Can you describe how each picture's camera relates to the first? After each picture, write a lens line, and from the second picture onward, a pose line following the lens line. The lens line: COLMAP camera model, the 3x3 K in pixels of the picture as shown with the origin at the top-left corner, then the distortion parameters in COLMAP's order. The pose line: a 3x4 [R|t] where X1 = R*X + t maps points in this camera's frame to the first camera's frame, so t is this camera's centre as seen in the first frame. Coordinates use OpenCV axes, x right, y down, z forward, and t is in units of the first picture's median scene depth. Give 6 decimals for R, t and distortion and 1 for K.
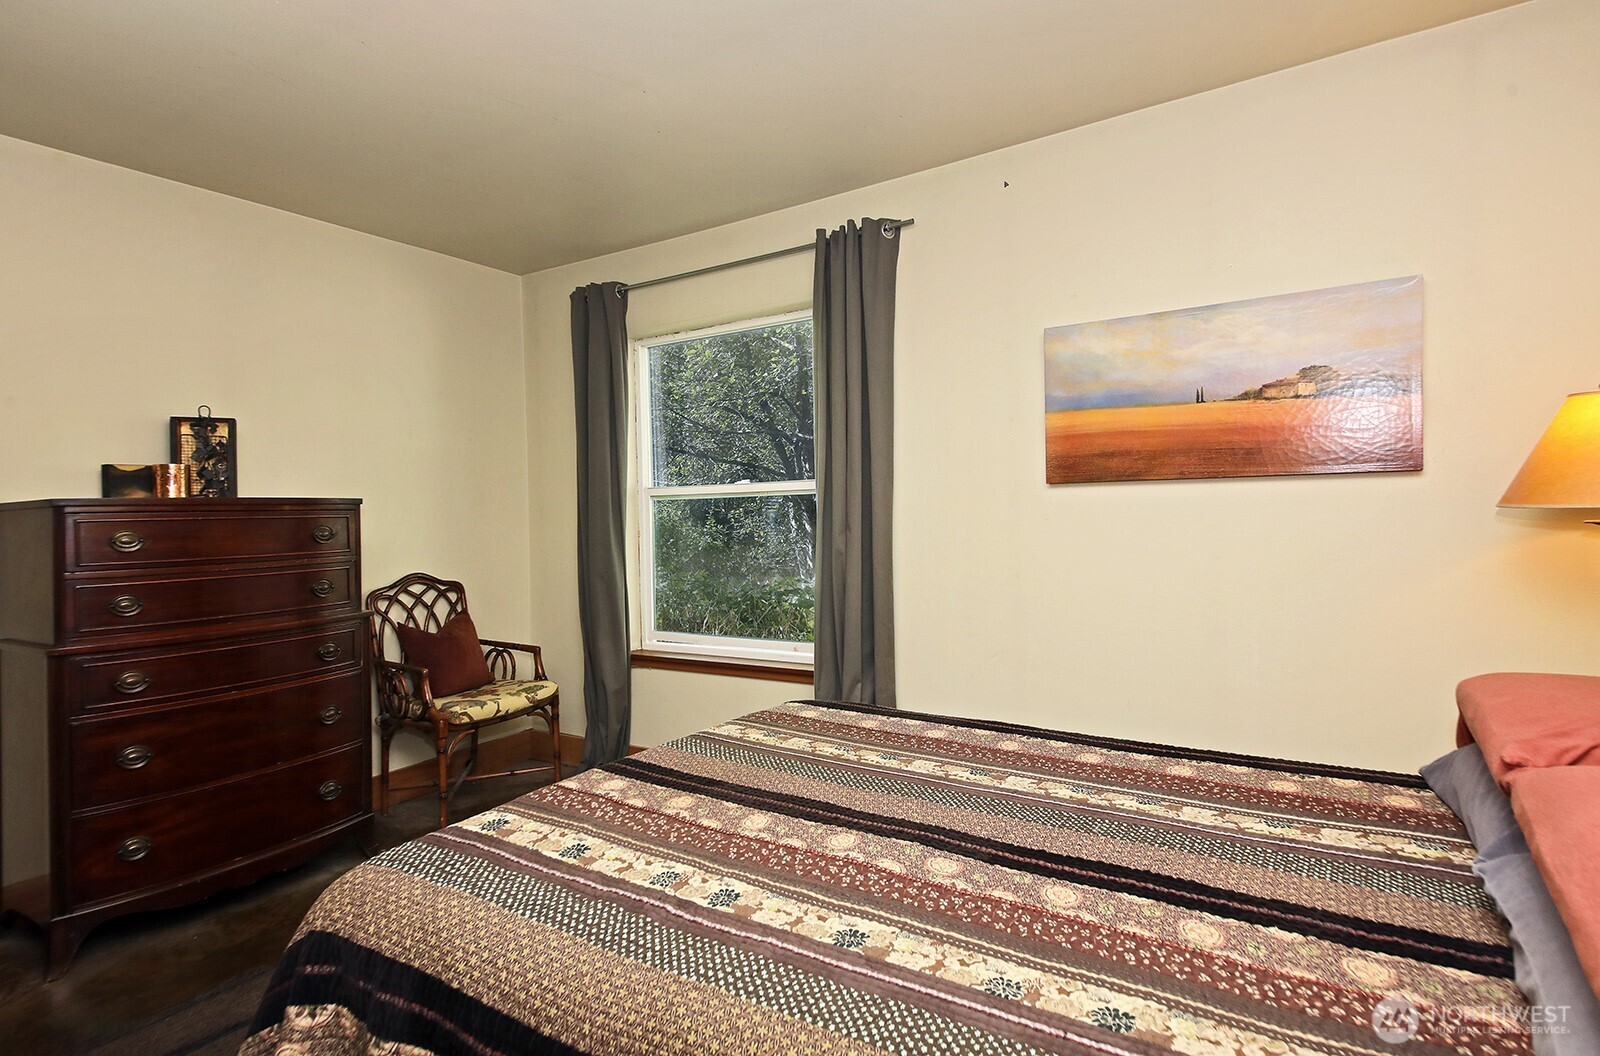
lens RADIAL K [[840.6, 0, 798.6], [0, 840.6, 510.4], [0, 0, 1]] dist [0.081169, 0.000014]
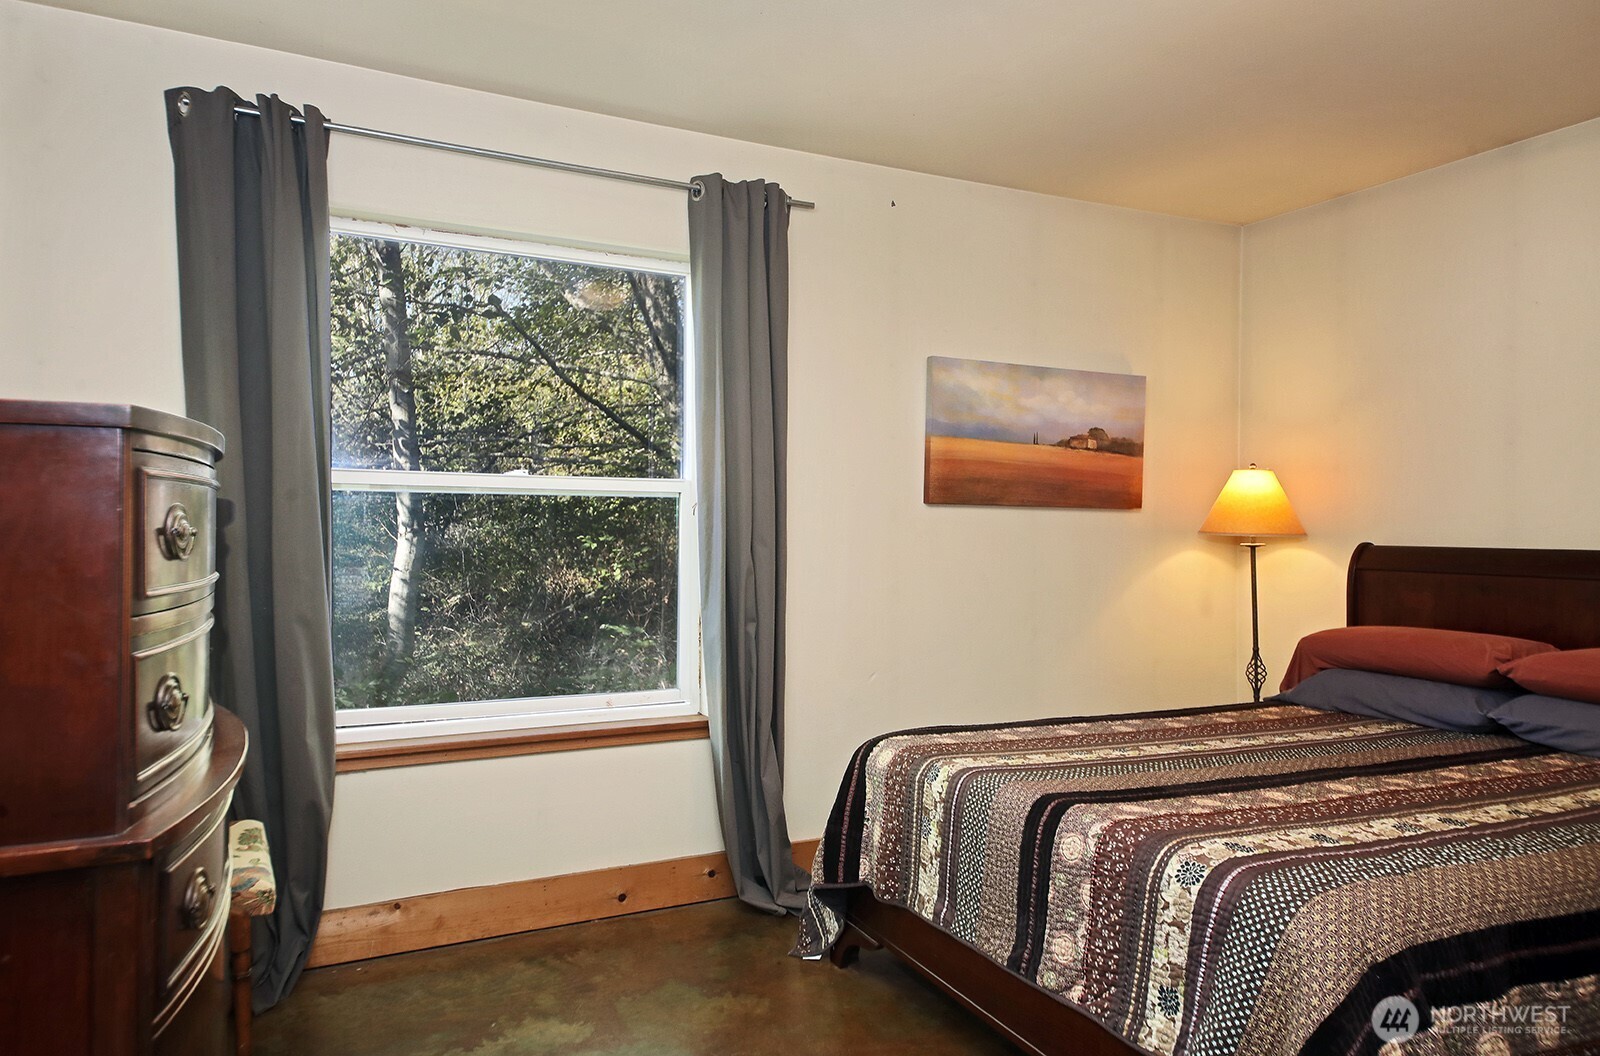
lens RADIAL K [[1065.0, 0, 794.9], [0, 1065.0, 529.7], [0, 0, 1]] dist [0.077124, -0.059528]
pose [[0.514309, 0.027586, 0.857161, -0.989654], [-0.025143, 0.999538, -0.017082, 0.030347], [-0.857236, -0.012766, 0.514765, 0.491122]]
